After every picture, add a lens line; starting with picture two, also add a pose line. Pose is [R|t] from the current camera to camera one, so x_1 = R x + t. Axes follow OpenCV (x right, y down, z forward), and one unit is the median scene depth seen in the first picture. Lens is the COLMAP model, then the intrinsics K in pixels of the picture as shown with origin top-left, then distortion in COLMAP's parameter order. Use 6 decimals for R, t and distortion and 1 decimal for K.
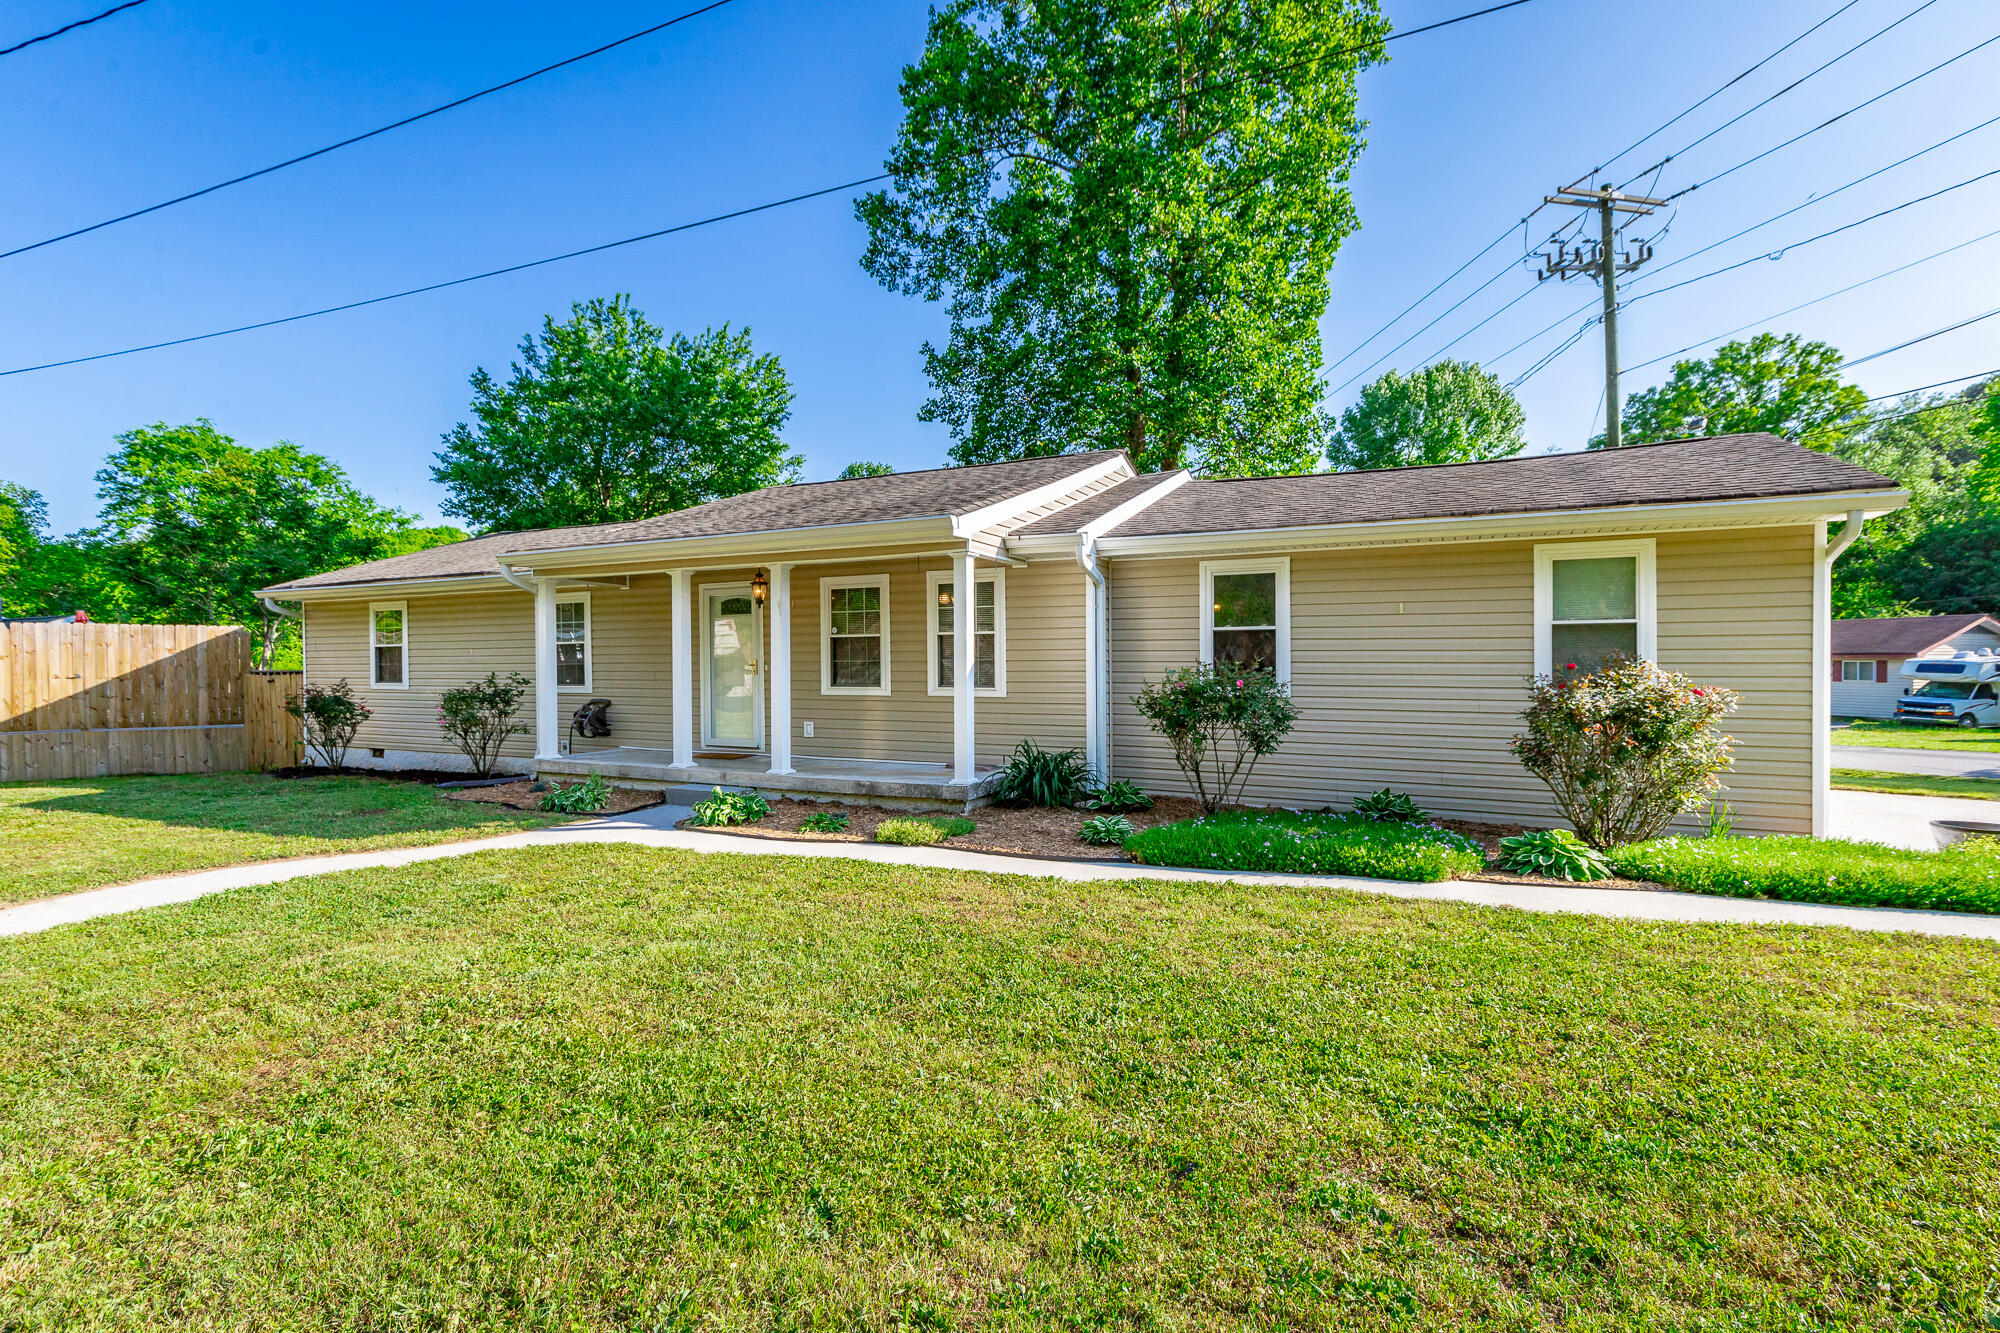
lens RADIAL K [[914.8, 0, 996.5], [0, 914.8, 669.9], [0, 0, 1]] dist [0.010113, -0.001740]
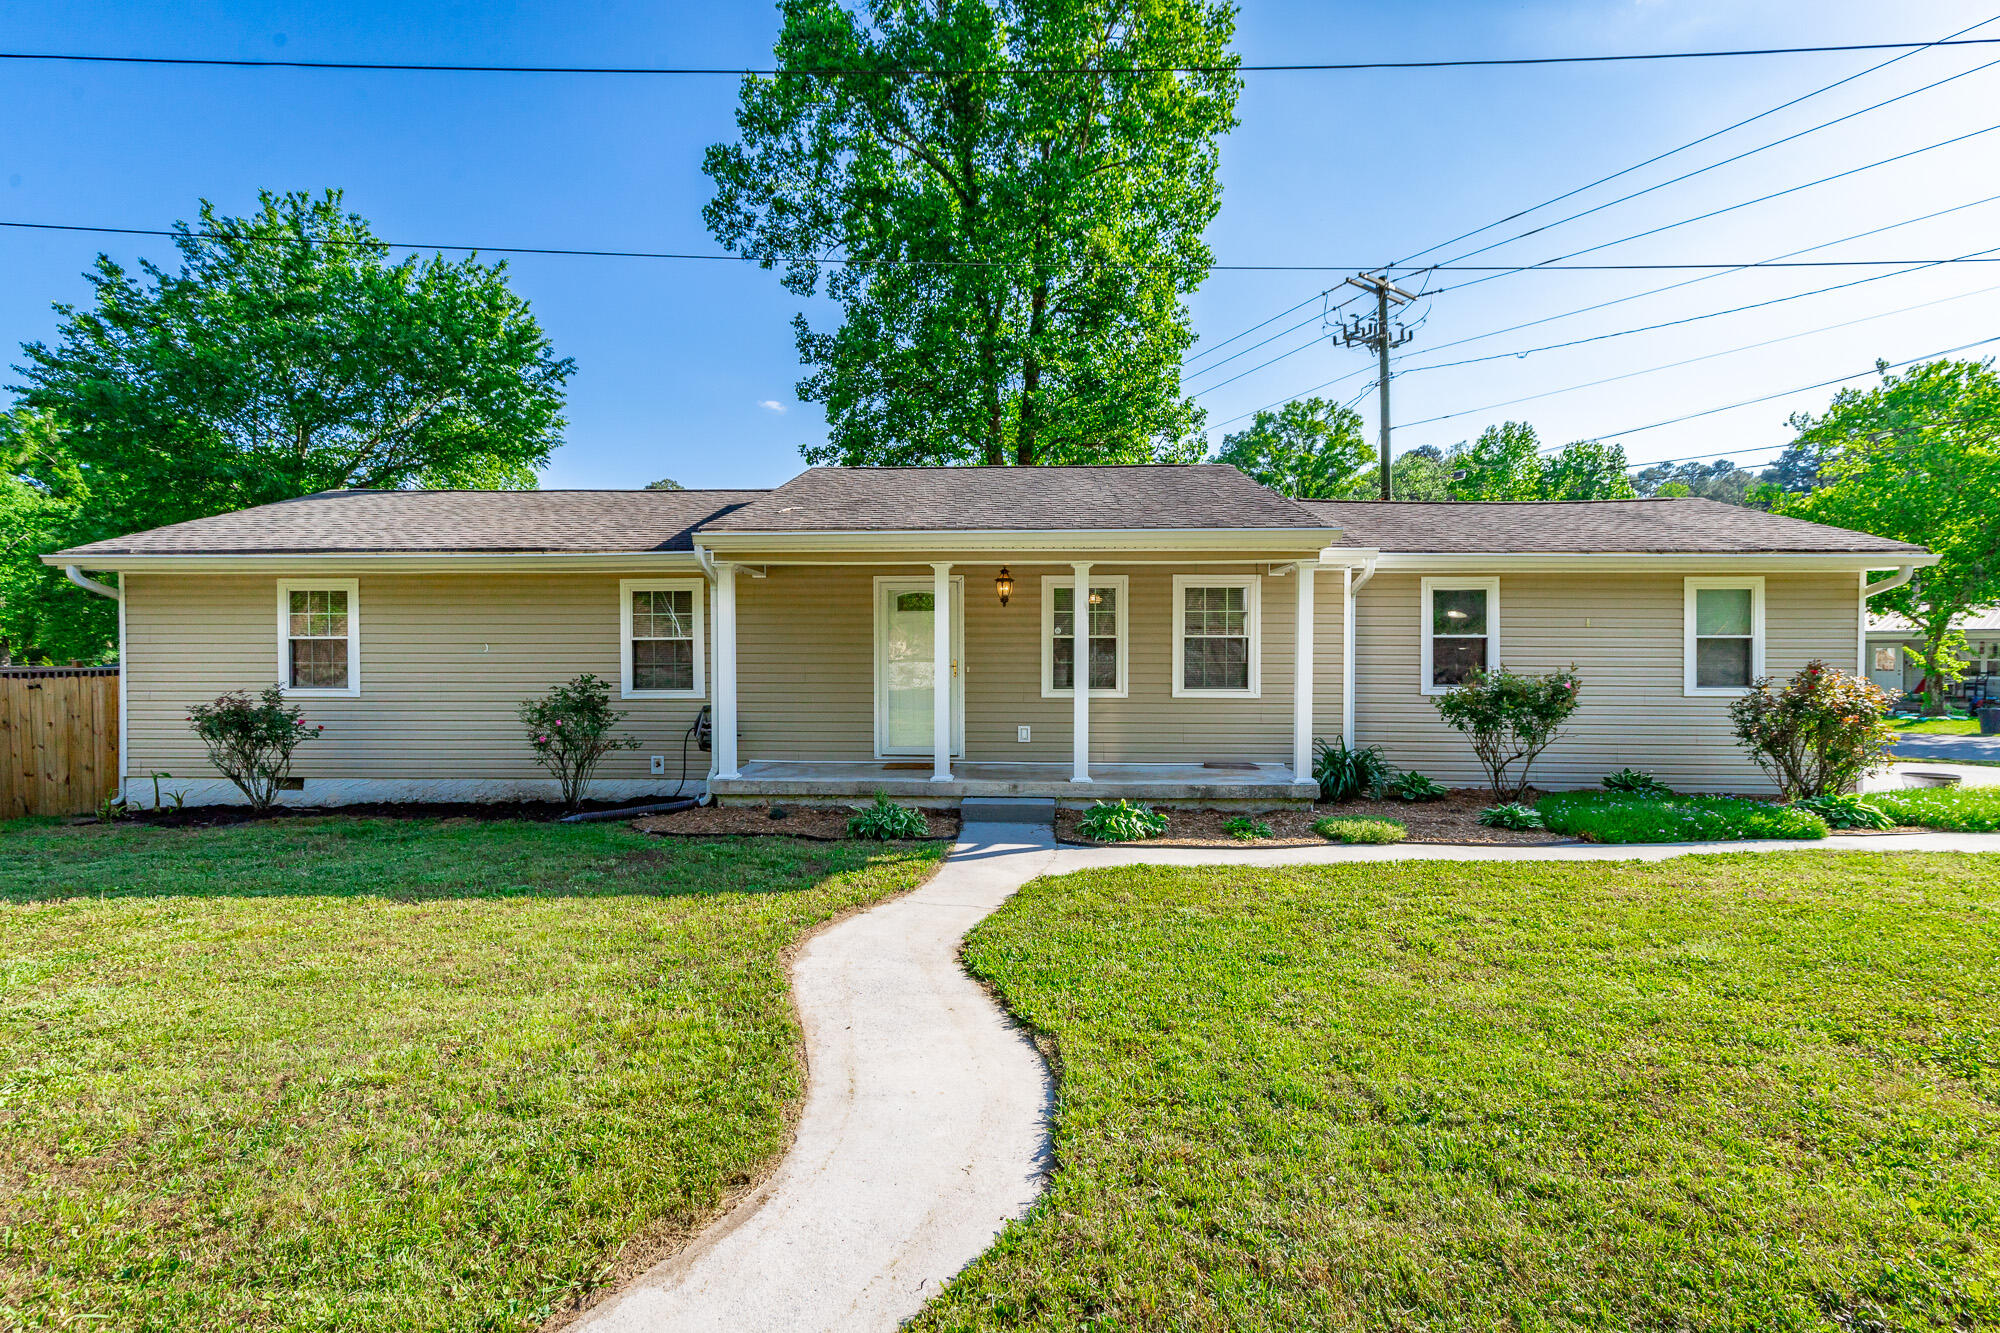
lens RADIAL K [[914.8, 0, 998.3], [0, 914.8, 658.8], [0, 0, 1]] dist [0.010113, -0.001740]
pose [[0.918975, 0.002528, 0.394308, -0.514053], [-0.001233, 0.999993, -0.003538, -0.008730], [-0.394314, 0.002766, 0.918971, 0.115993]]
